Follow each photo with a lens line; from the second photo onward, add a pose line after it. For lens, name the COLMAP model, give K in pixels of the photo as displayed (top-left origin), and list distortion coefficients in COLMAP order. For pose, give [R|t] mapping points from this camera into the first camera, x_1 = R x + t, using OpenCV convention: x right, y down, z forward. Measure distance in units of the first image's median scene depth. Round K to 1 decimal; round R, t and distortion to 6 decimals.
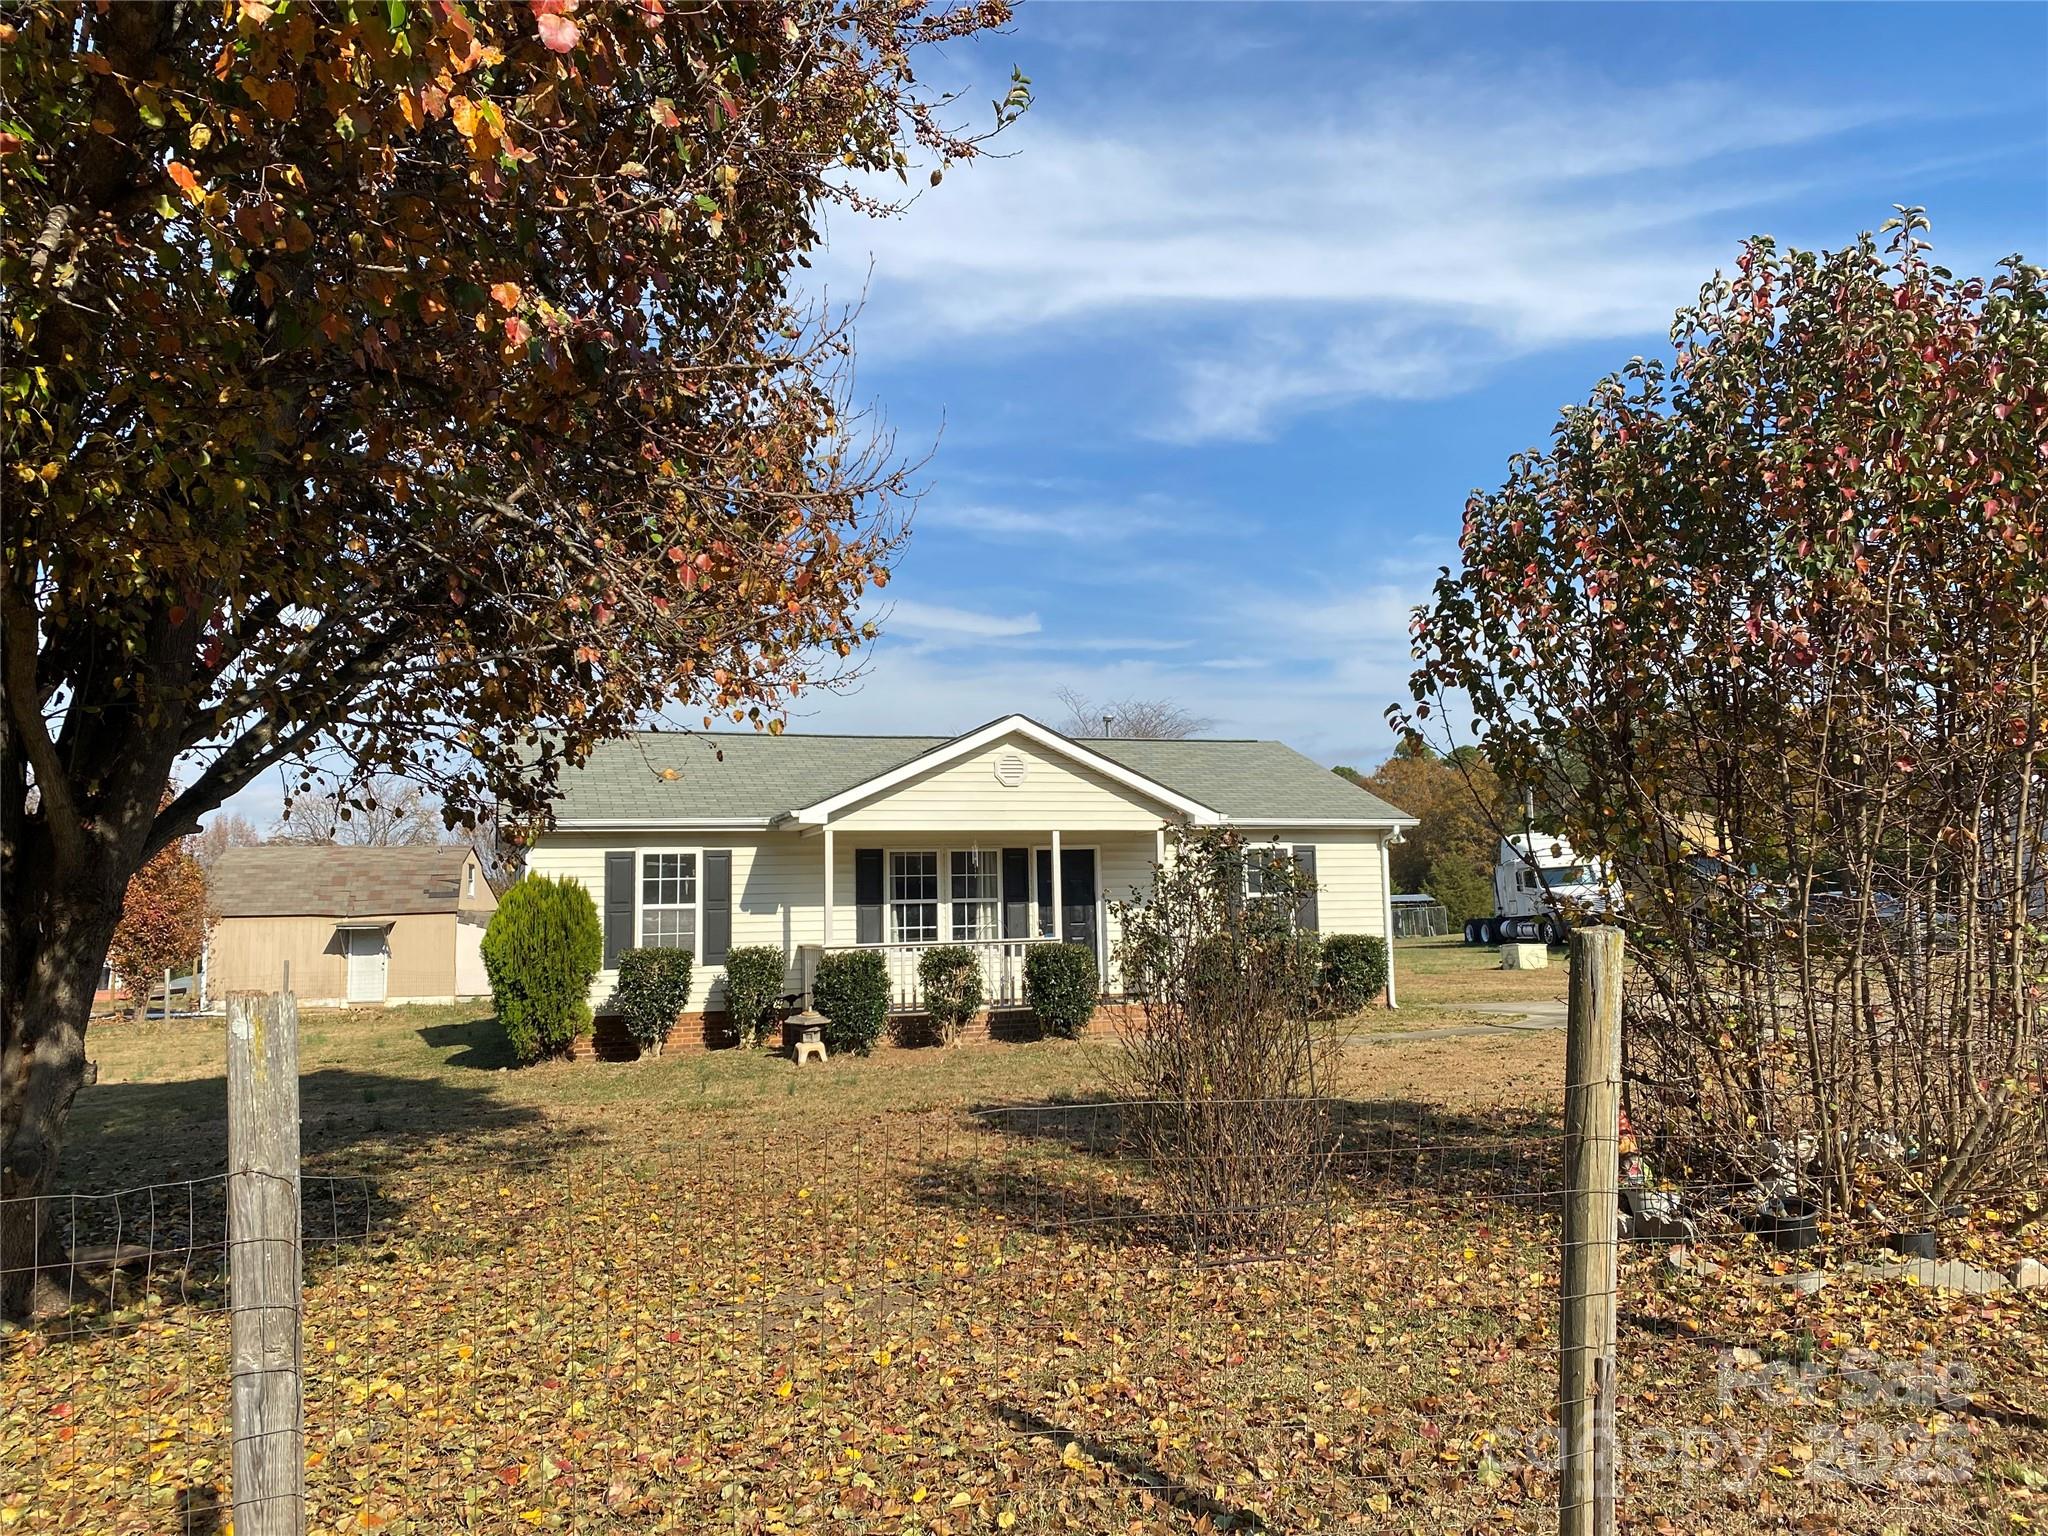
lens RADIAL K [[1614.4, 0, 1024.6], [0, 1614.4, 768.9], [0, 0, 1]] dist [0.010033, -0.001632]
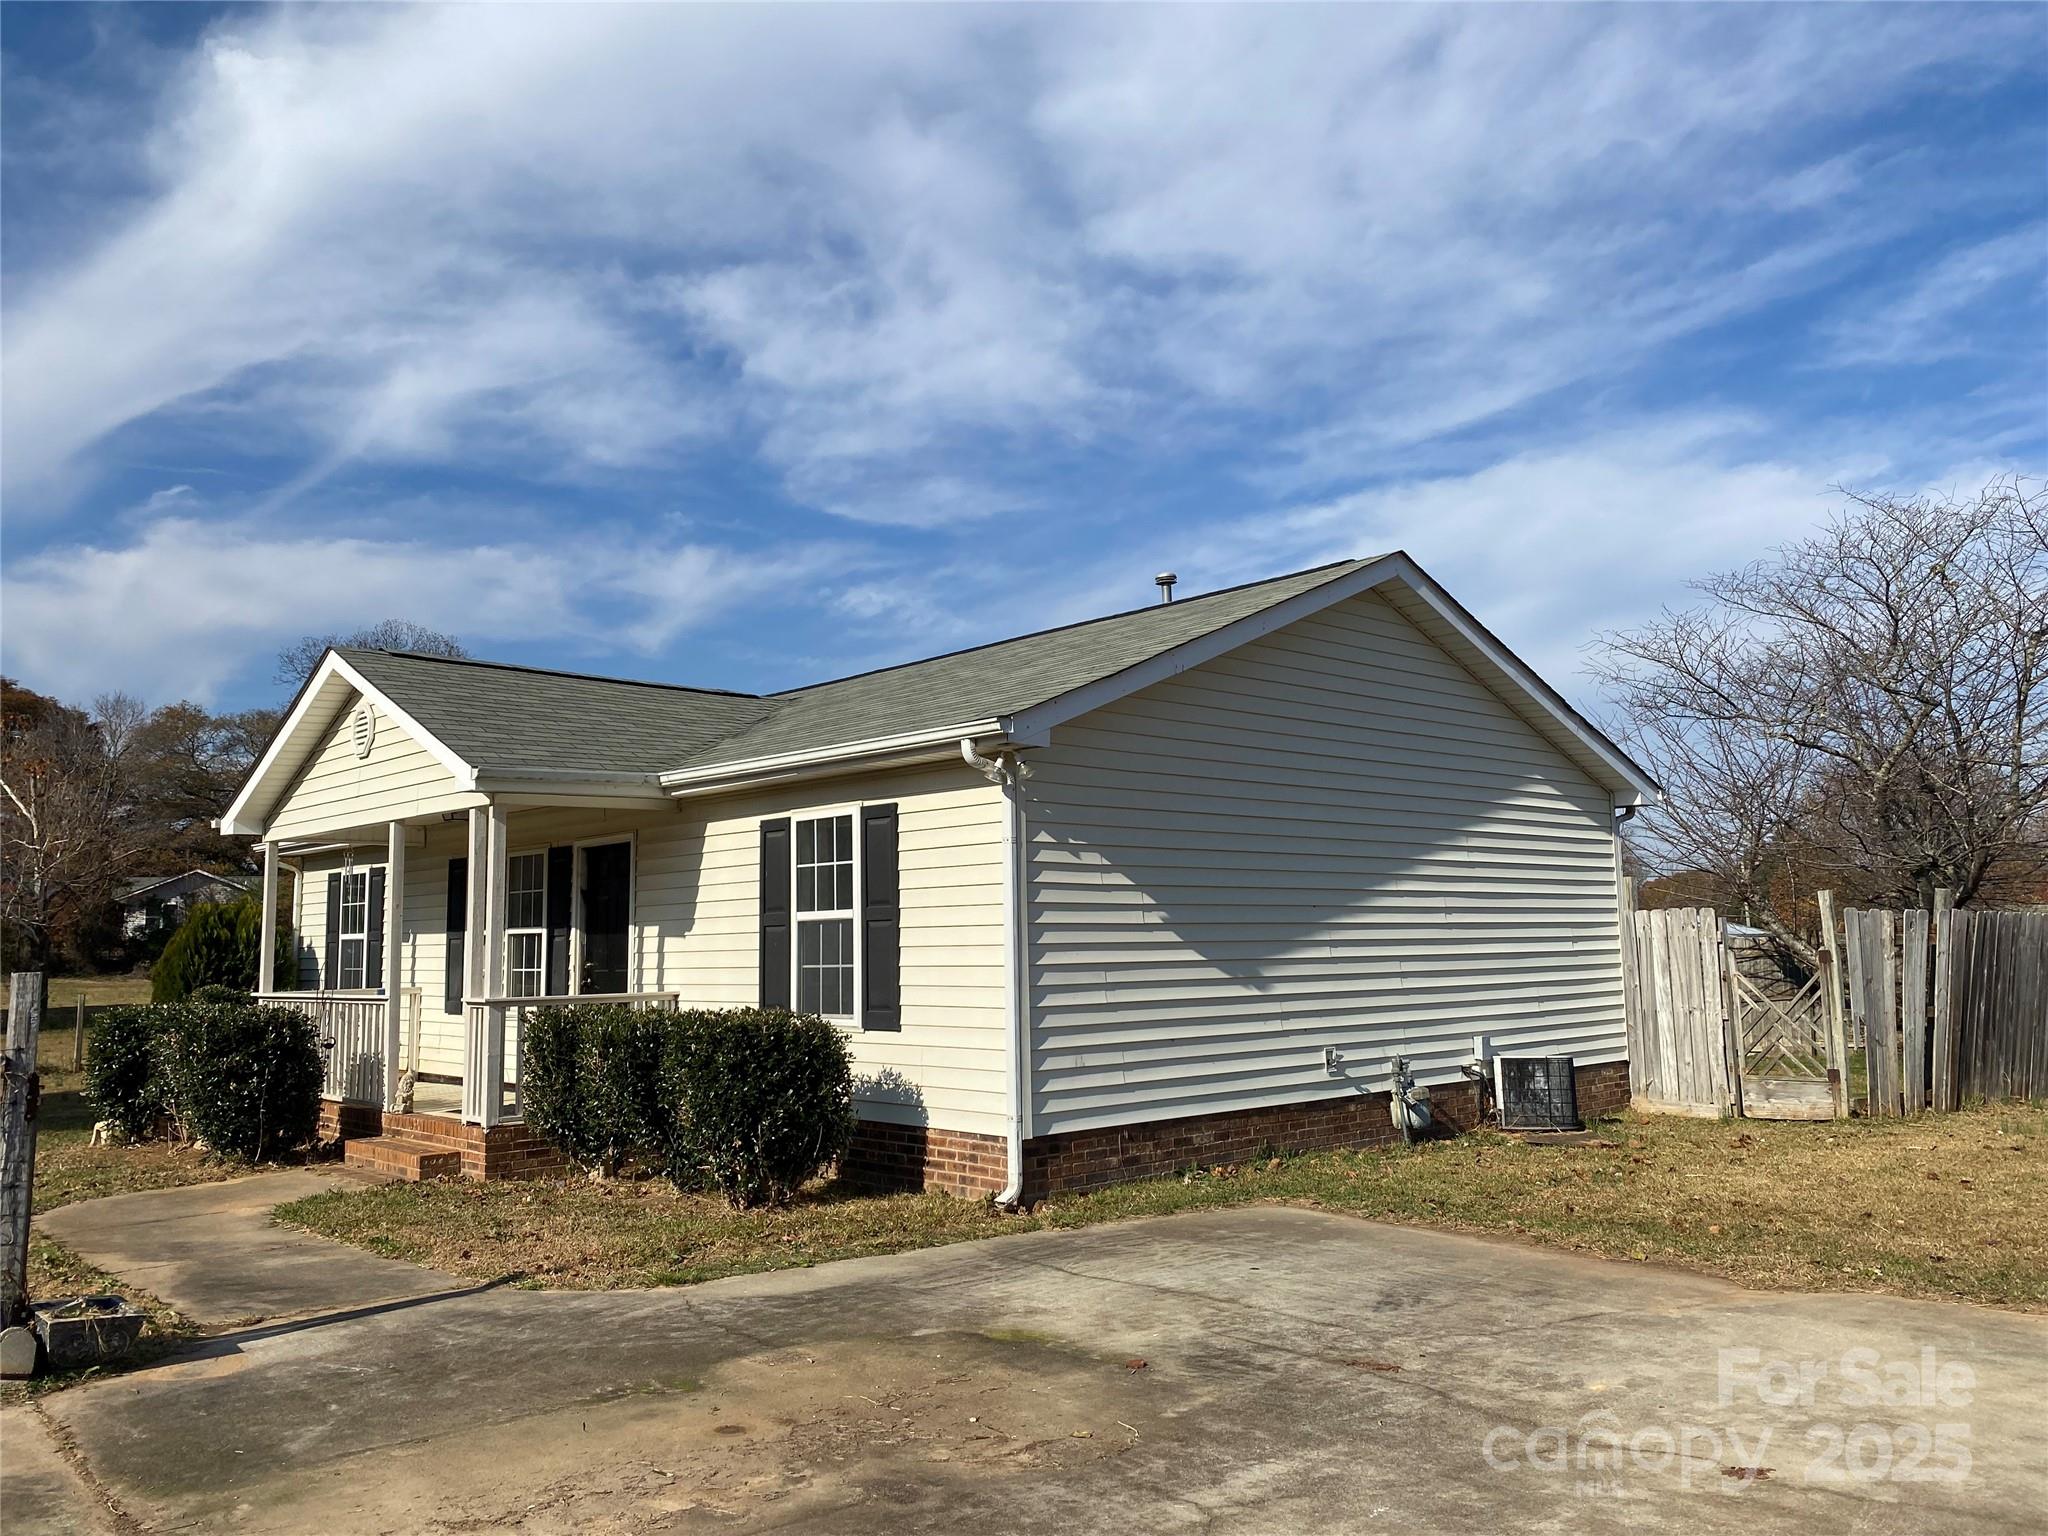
lens RADIAL K [[1614.4, 0, 1024.1], [0, 1614.4, 764.5], [0, 0, 1]] dist [0.010033, -0.001632]
pose [[0.387749, -0.088645, -0.917492, 0.671811], [0.090493, 0.994218, -0.057814, 0.073449], [0.917312, -0.060609, 0.393529, 0.961423]]
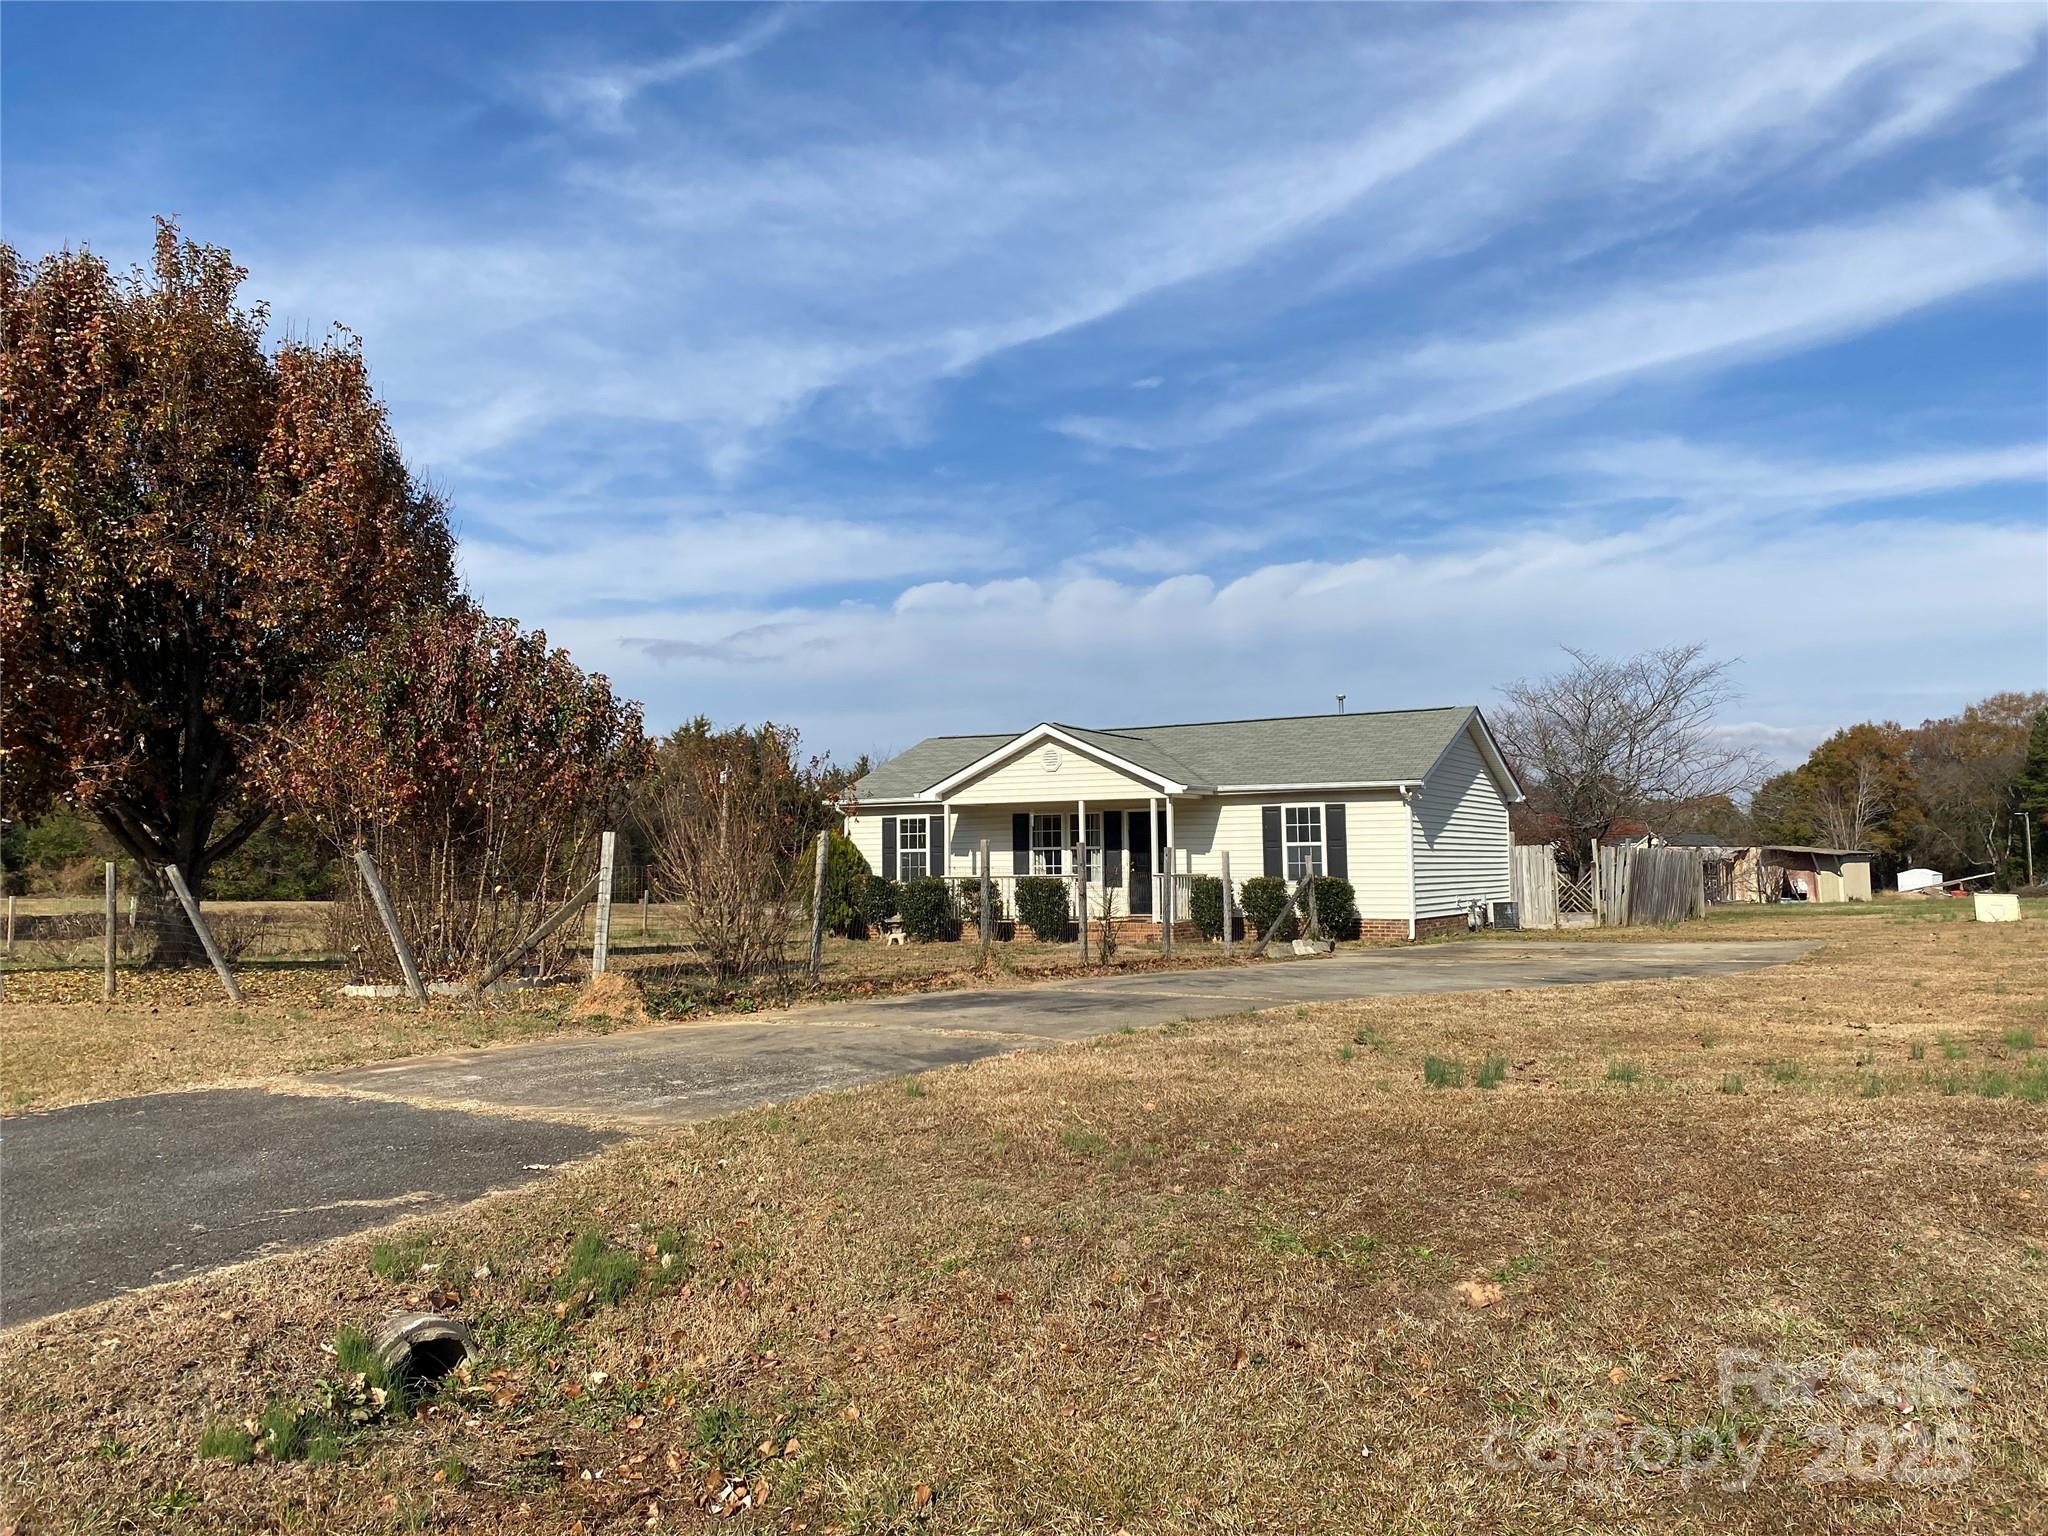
lens RADIAL K [[1614.4, 0, 1023.1], [0, 1614.4, 768.0], [0, 0, 1]] dist [0.010033, -0.001632]
pose [[0.639609, -0.031664, -0.768048, 1.078486], [0.063570, 0.997908, 0.011799, -0.010786], [0.766067, -0.056371, 0.640284, 0.037448]]
